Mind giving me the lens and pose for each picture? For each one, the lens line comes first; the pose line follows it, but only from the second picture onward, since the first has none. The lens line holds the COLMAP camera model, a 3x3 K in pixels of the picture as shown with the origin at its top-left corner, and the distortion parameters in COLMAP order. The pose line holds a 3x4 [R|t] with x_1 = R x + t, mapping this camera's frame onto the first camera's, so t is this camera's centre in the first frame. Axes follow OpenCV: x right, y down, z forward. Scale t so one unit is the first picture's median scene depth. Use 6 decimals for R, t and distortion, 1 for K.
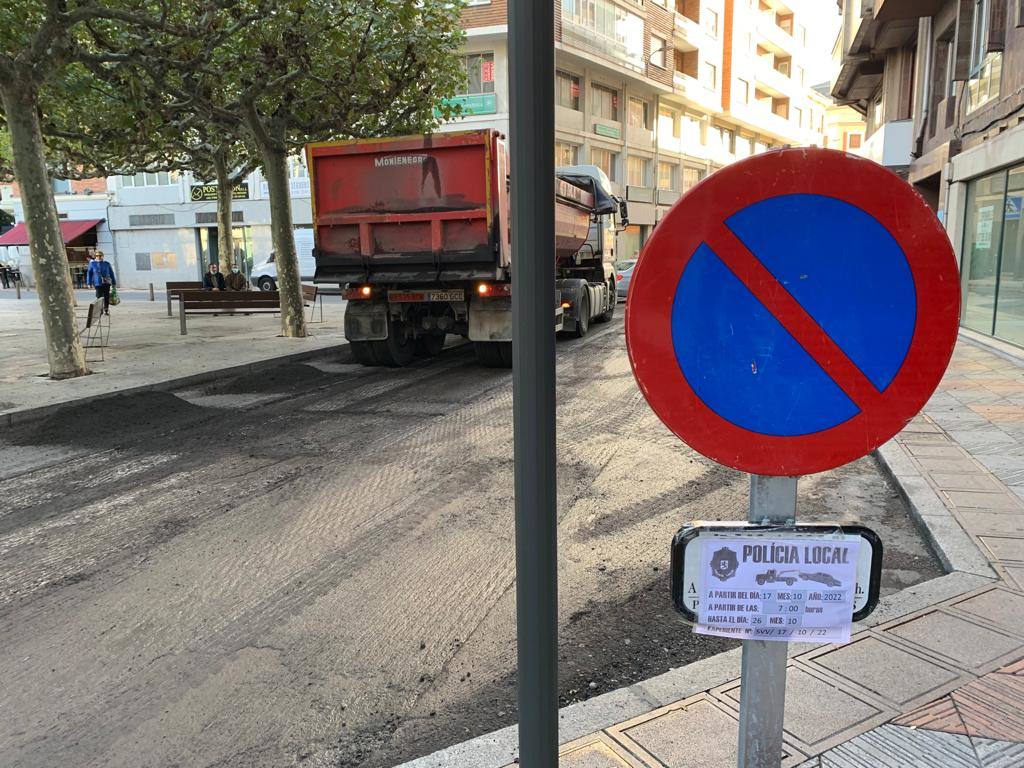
lens RADIAL K [[762.8, 0, 493.1], [0, 762.8, 384.5], [0, 0, 1]] dist [0.034822, -0.037003]
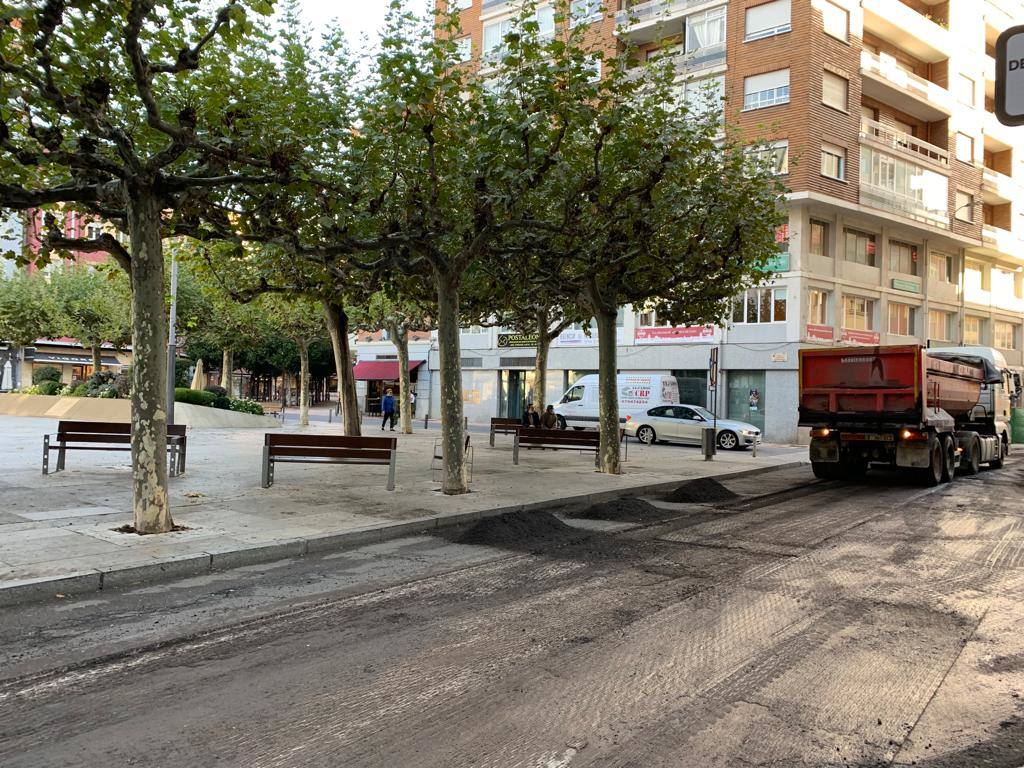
lens RADIAL K [[762.8, 0, 493.1], [0, 762.8, 384.5], [0, 0, 1]] dist [0.034822, -0.037003]
pose [[0.946282, 0.037489, -0.321161, -0.030923], [-0.094931, 0.981695, -0.165115, 0.004734], [0.309092, 0.186734, 0.932519, -0.054293]]
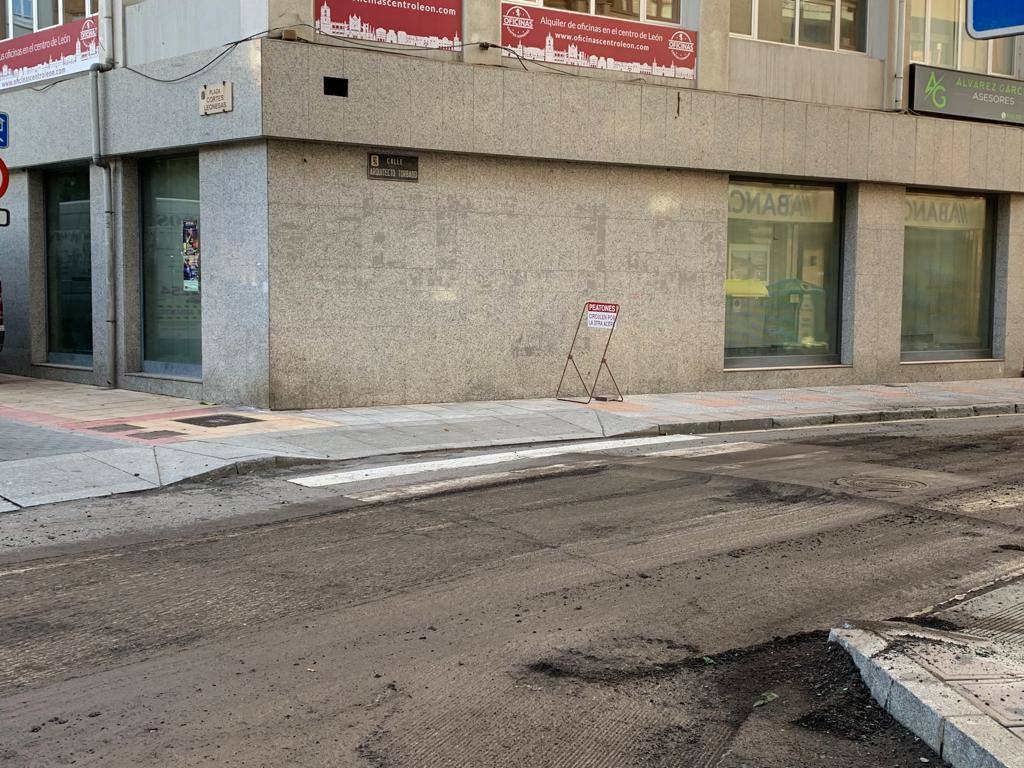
lens RADIAL K [[1138.6, 0, 512.0], [0, 1138.6, 384.0], [0, 0, 1]] dist [0.065593, -0.028784]
pose [[0.922603, 0.053851, -0.381973, 0.231129], [-0.084866, 0.994283, -0.064807, -0.098125], [0.376299, 0.092207, 0.921898, 0.577814]]
